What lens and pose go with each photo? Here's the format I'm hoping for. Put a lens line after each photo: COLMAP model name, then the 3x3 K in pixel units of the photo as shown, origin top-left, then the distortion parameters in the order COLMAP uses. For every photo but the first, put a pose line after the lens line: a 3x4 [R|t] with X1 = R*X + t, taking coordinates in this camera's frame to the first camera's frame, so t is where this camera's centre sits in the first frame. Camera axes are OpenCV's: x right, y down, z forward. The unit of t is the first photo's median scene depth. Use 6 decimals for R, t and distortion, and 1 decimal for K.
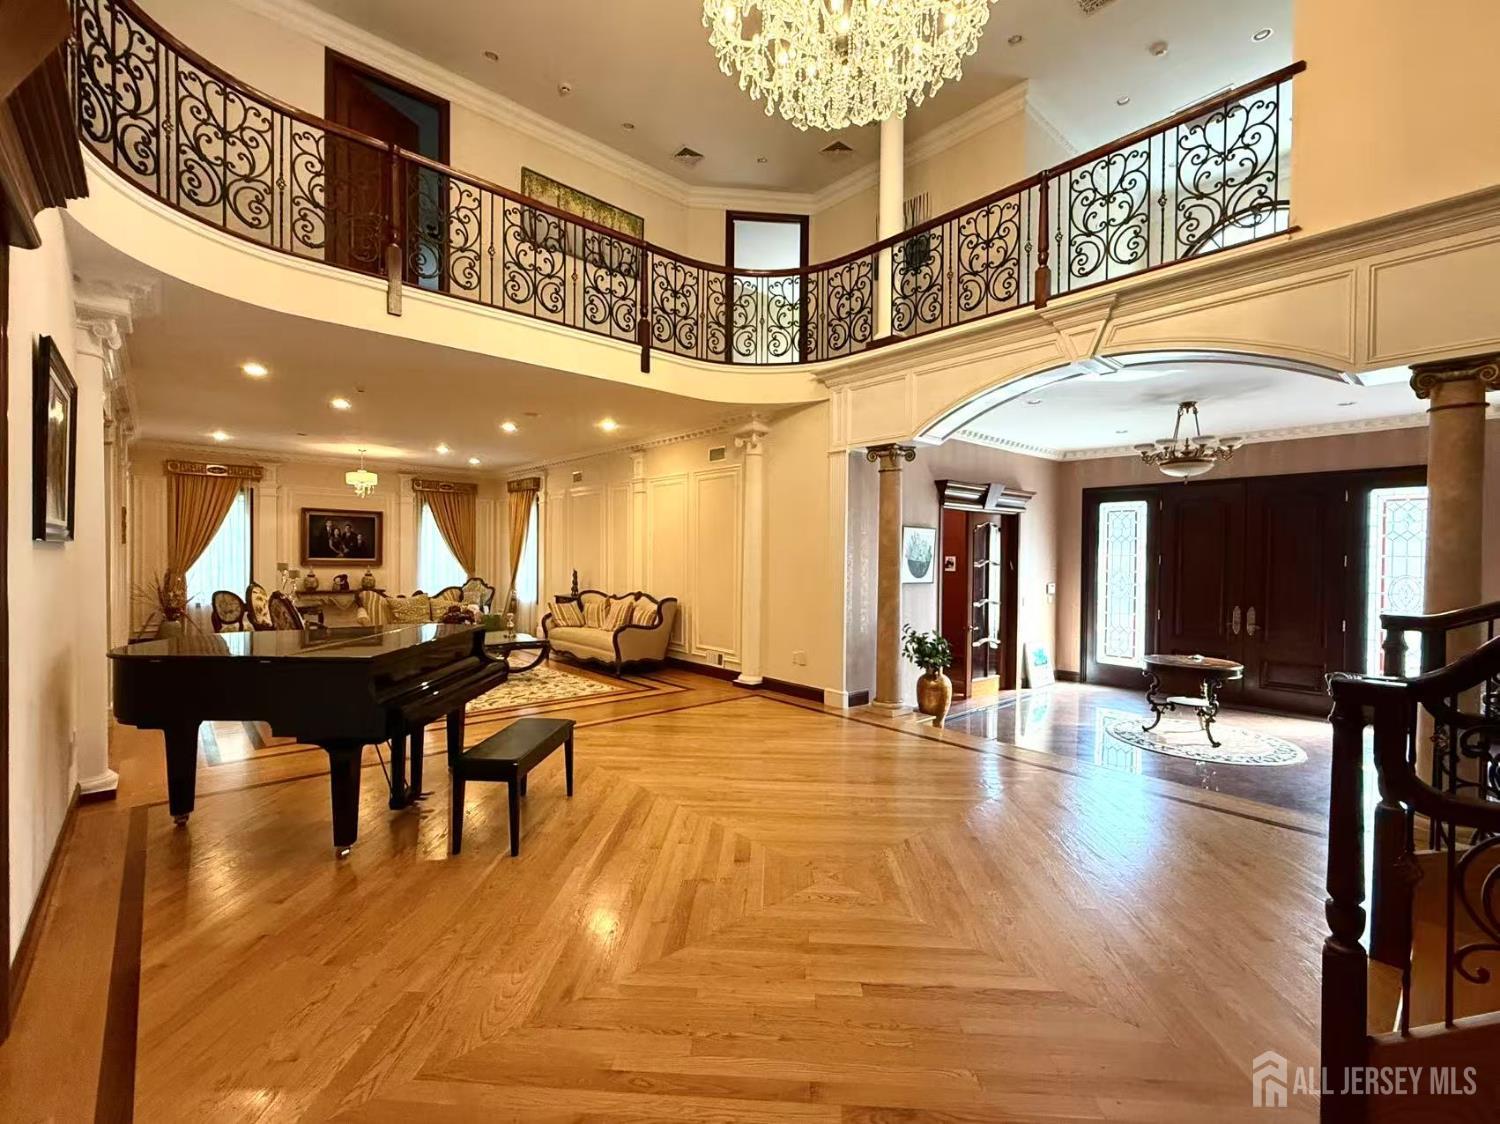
lens RADIAL K [[659.8, 0, 750.0], [0, 659.8, 562.0], [0, 0, 1]] dist [0.000377, 0.000017]
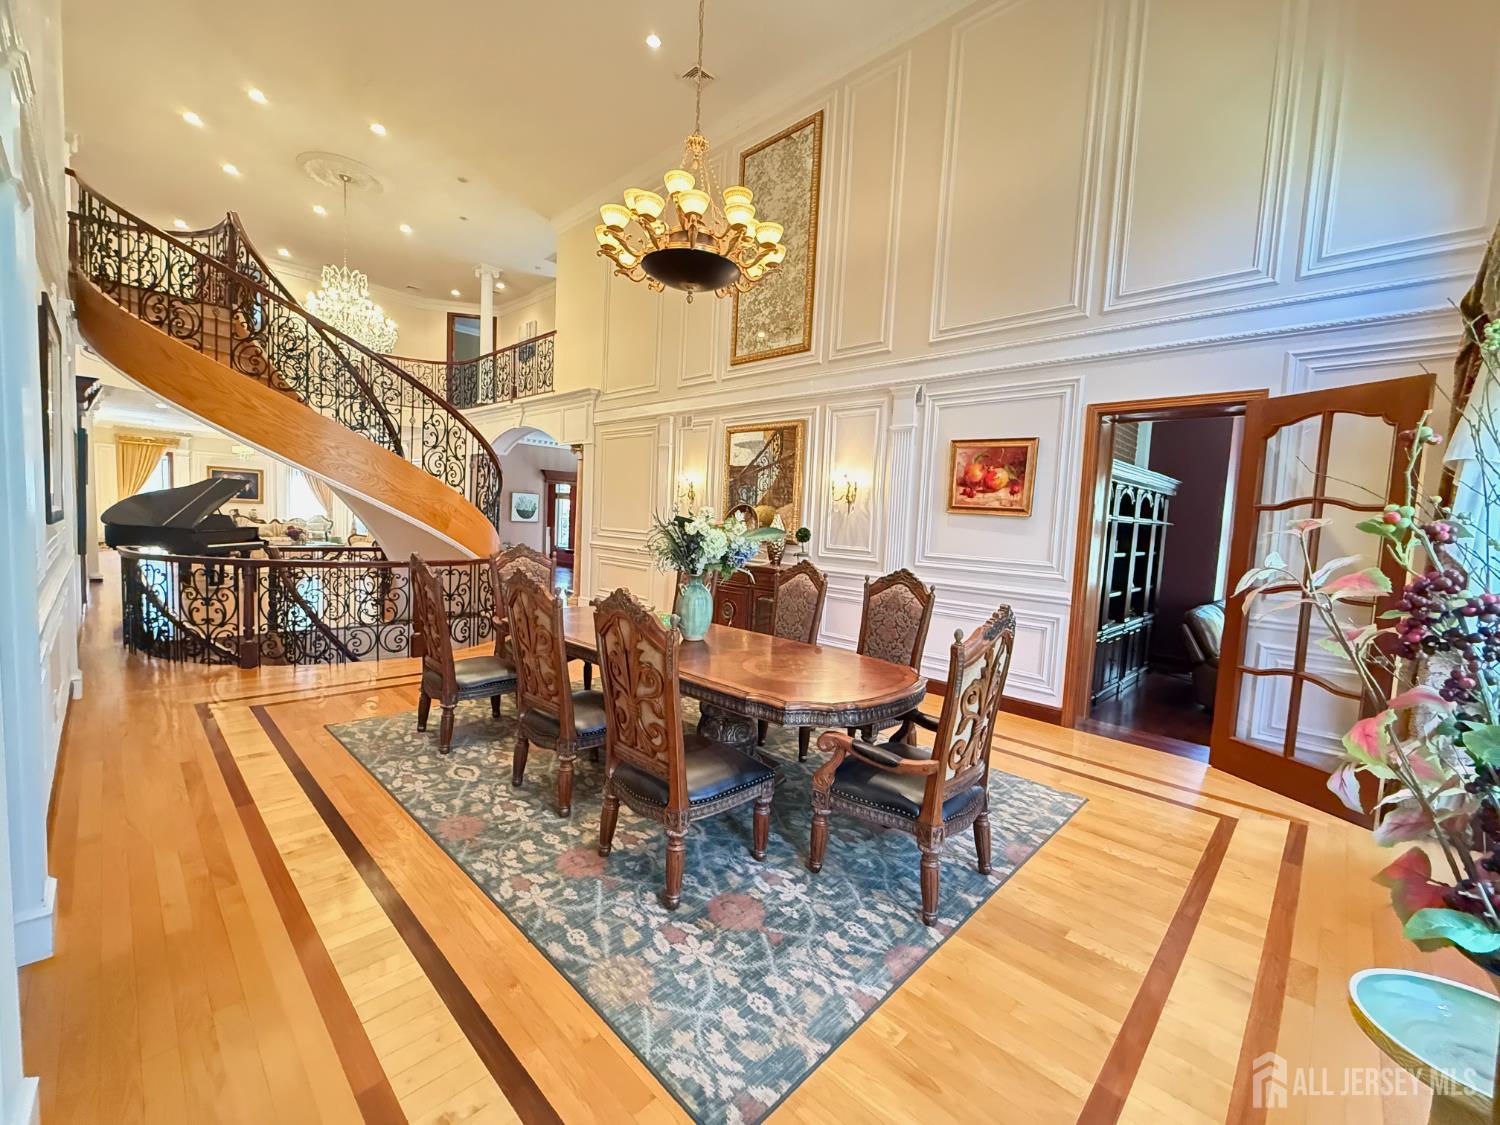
lens RADIAL K [[616.5, 0, 750.0], [0, 616.5, 562.5], [0, 0, 1]] dist [0.000498, 0.000025]
pose [[0.996028, 0.033789, 0.082384, 0.515677], [-0.038892, 0.997371, 0.061140, 0.009368], [-0.080102, -0.064102, 0.994723, -0.606443]]
